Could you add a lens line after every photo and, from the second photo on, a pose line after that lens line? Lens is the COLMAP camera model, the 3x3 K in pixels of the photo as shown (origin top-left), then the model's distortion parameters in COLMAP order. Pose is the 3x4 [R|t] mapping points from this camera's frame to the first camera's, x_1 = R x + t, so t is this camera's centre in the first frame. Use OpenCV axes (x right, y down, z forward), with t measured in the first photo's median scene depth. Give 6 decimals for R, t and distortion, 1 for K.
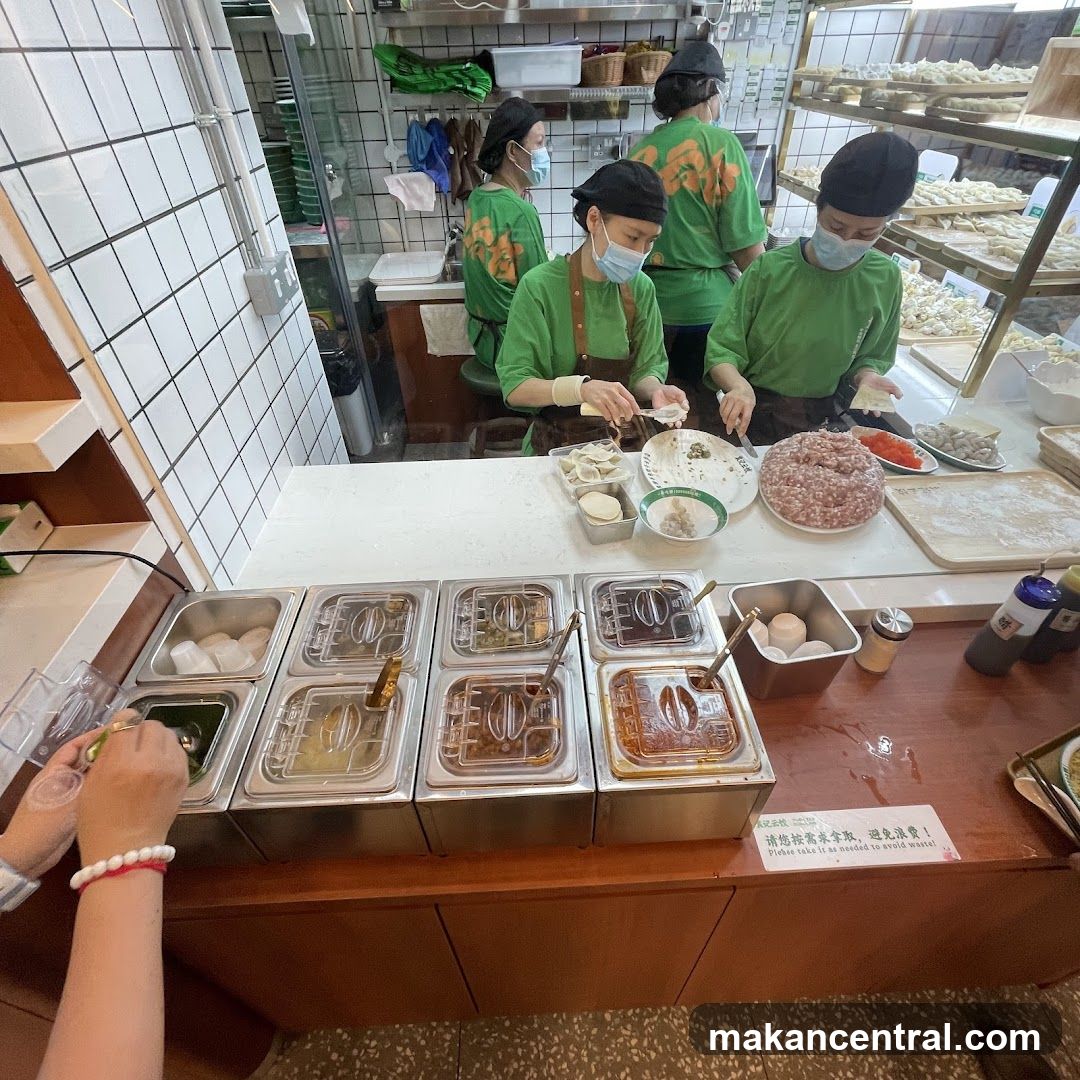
lens RADIAL K [[582.3, 0, 540.0], [0, 582.3, 540.0], [0, 0, 1]] dist [-0.002188, -0.001295]
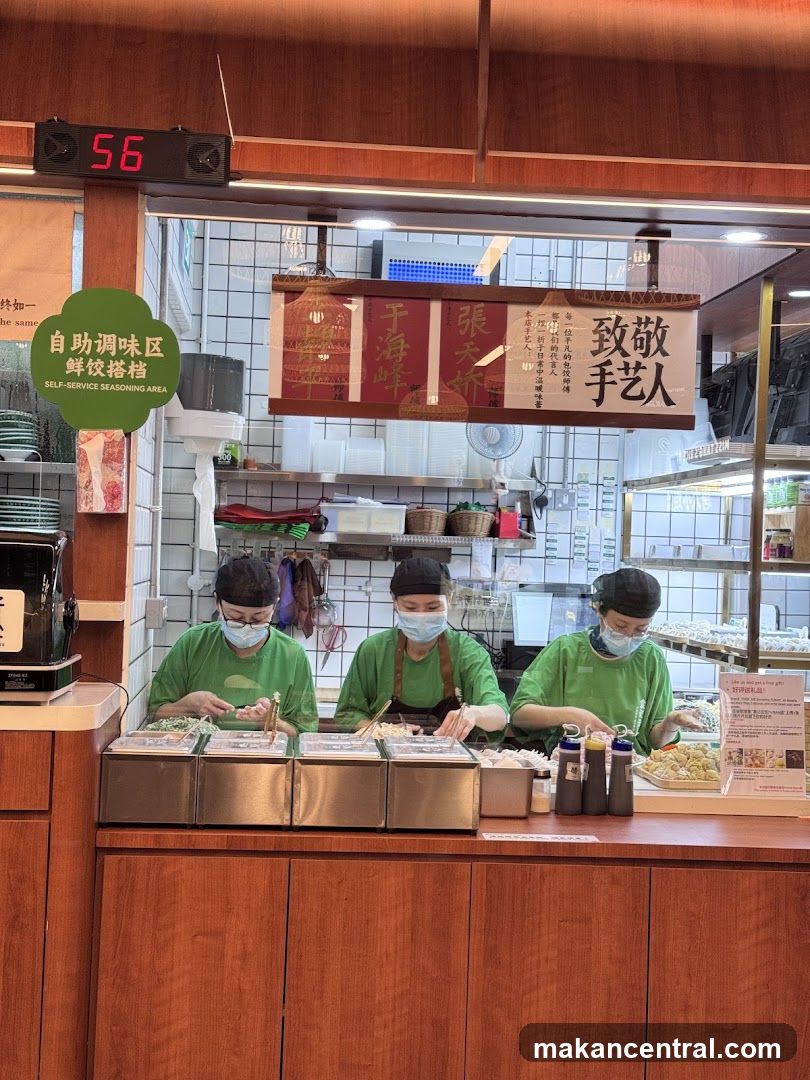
lens RADIAL K [[1737.6, 0, 405.0], [0, 1737.6, 540.0], [0, 0, 1]] dist [0.003591, 0.002721]
pose [[0.998000, 0.056055, 0.029233, -0.013674], [-0.023175, 0.754592, -0.655785, 1.210869], [-0.058819, 0.653796, 0.754382, -1.276796]]
